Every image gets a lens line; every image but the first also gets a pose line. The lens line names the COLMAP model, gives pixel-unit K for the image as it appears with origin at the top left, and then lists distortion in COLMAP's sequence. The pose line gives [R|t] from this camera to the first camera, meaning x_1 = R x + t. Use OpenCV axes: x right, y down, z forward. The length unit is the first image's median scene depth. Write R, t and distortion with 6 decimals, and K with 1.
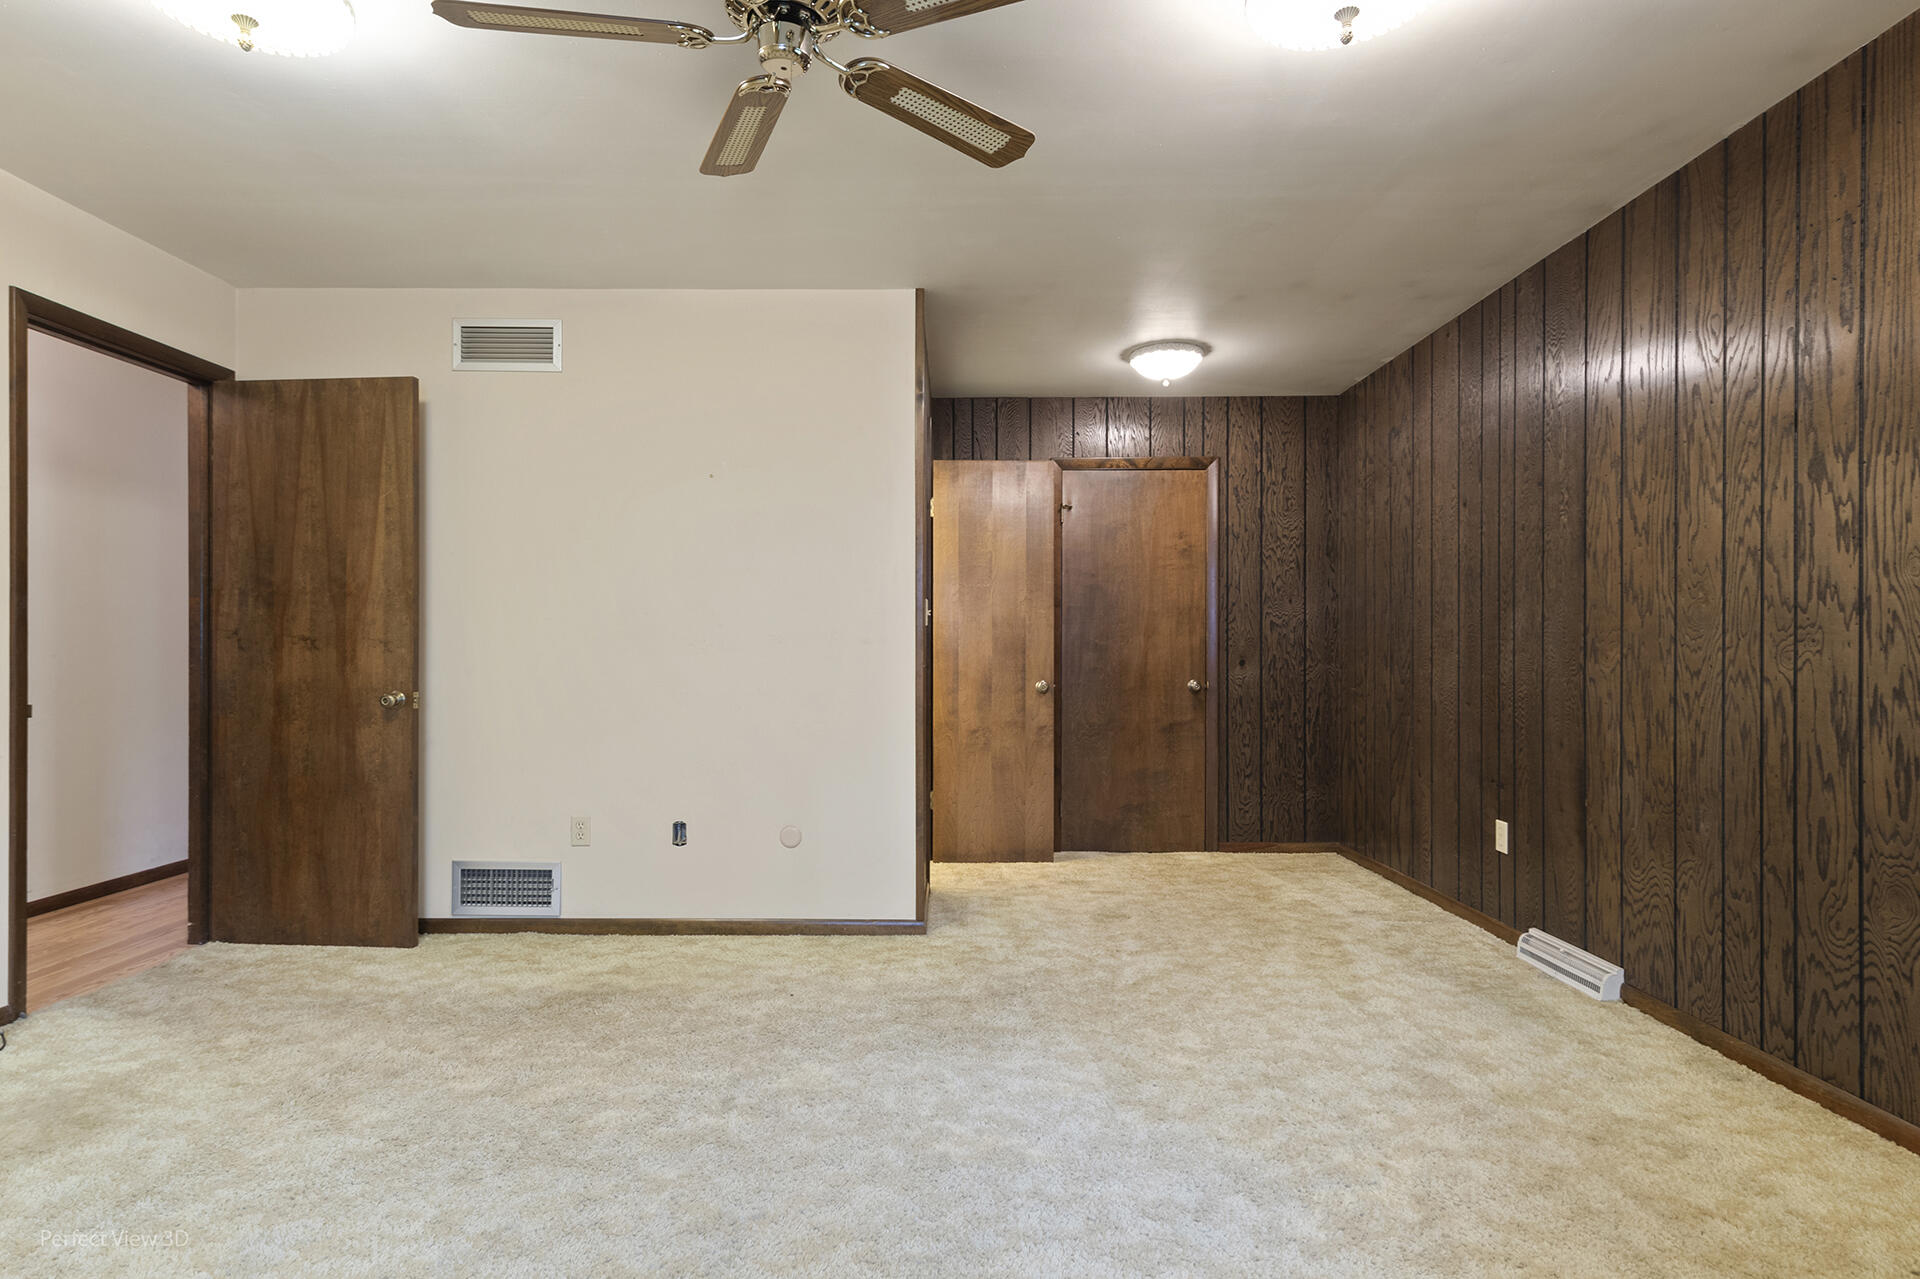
lens RADIAL K [[1040.6, 0, 953.5], [0, 1040.6, 651.3], [0, 0, 1]] dist [0.008769, 0.001356]
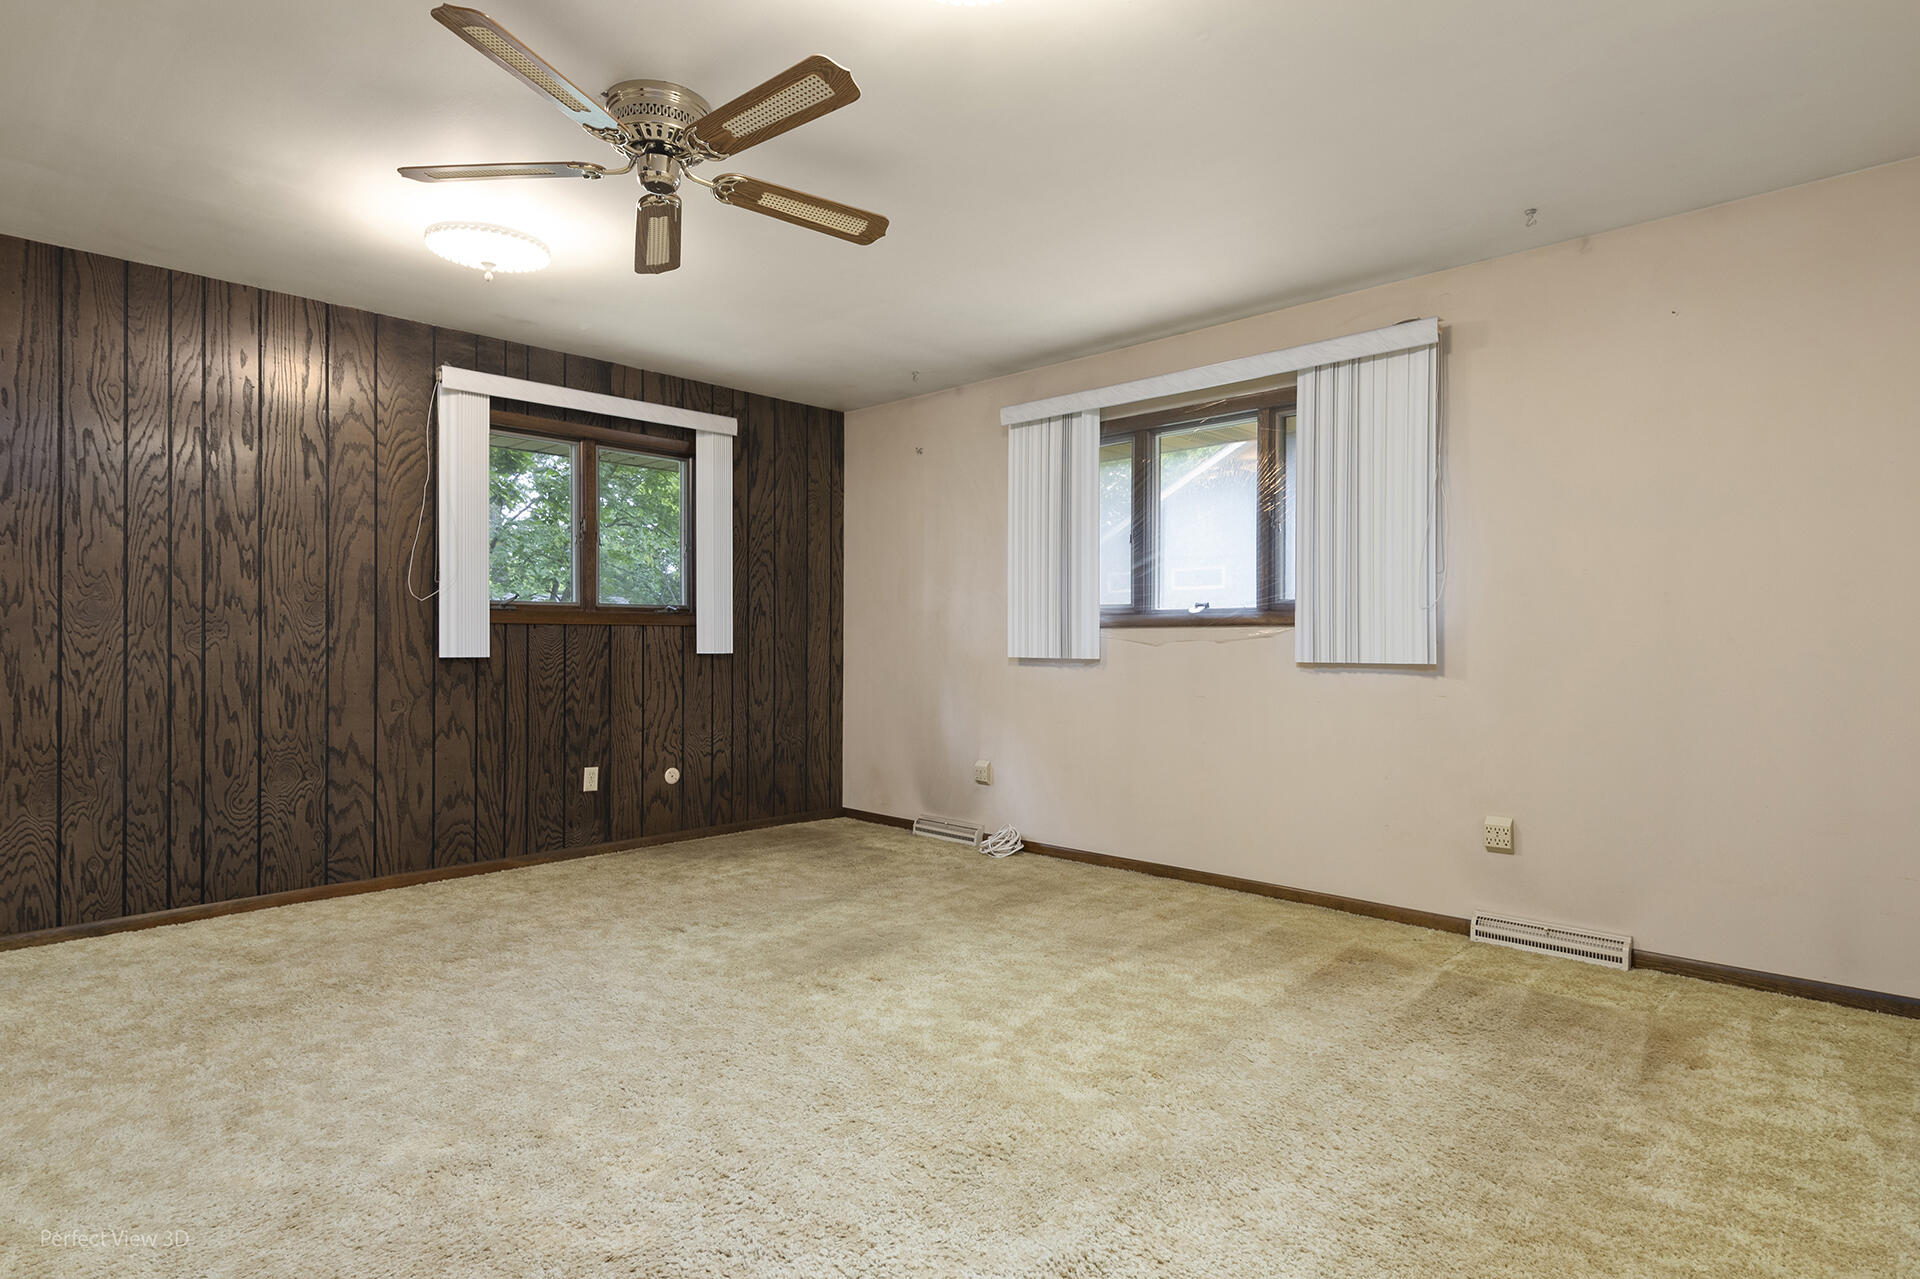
lens RADIAL K [[1040.6, 0, 957.1], [0, 1040.6, 638.7], [0, 0, 1]] dist [0.008769, 0.001356]
pose [[-0.738371, -0.004000, 0.674383, -1.066874], [-0.003443, 0.999992, 0.002162, -0.004949], [-0.674386, -0.000726, -0.738379, 1.388499]]
